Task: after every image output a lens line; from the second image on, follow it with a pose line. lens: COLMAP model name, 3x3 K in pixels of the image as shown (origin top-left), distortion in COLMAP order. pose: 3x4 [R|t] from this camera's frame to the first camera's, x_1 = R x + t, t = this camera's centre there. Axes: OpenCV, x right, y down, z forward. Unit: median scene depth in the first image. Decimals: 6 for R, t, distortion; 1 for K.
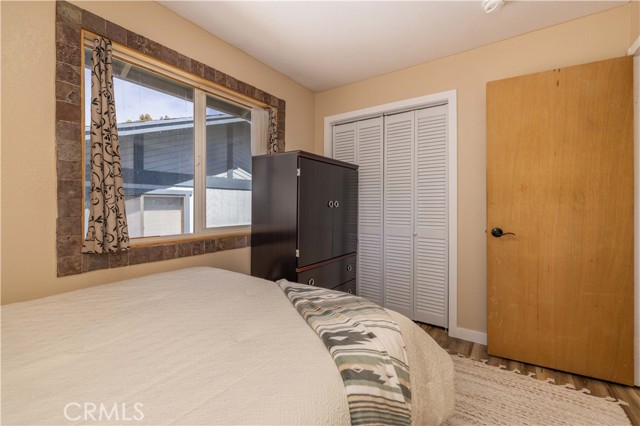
lens RADIAL K [[280.2, 0, 319.8], [0, 280.2, 208.4], [0, 0, 1]] dist [-0.001664, 0.000382]
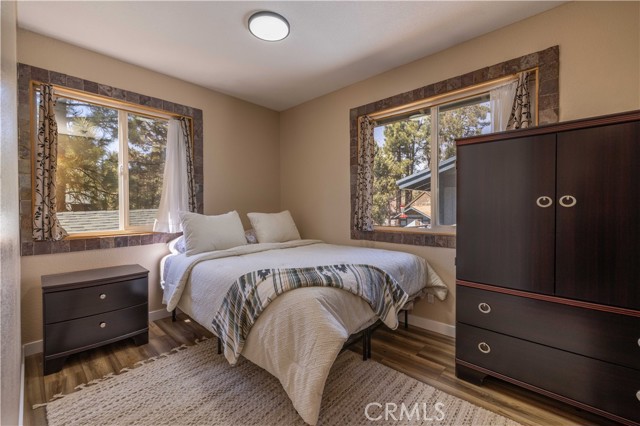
lens RADIAL K [[280.2, 0, 320.0], [0, 280.2, 211.1], [0, 0, 1]] dist [-0.001664, 0.000382]
pose [[-0.154711, 0.015898, -0.987832, 0.919237], [-0.007301, 0.999825, 0.017235, -0.003094], [0.987933, 0.009878, -0.154568, 0.821915]]
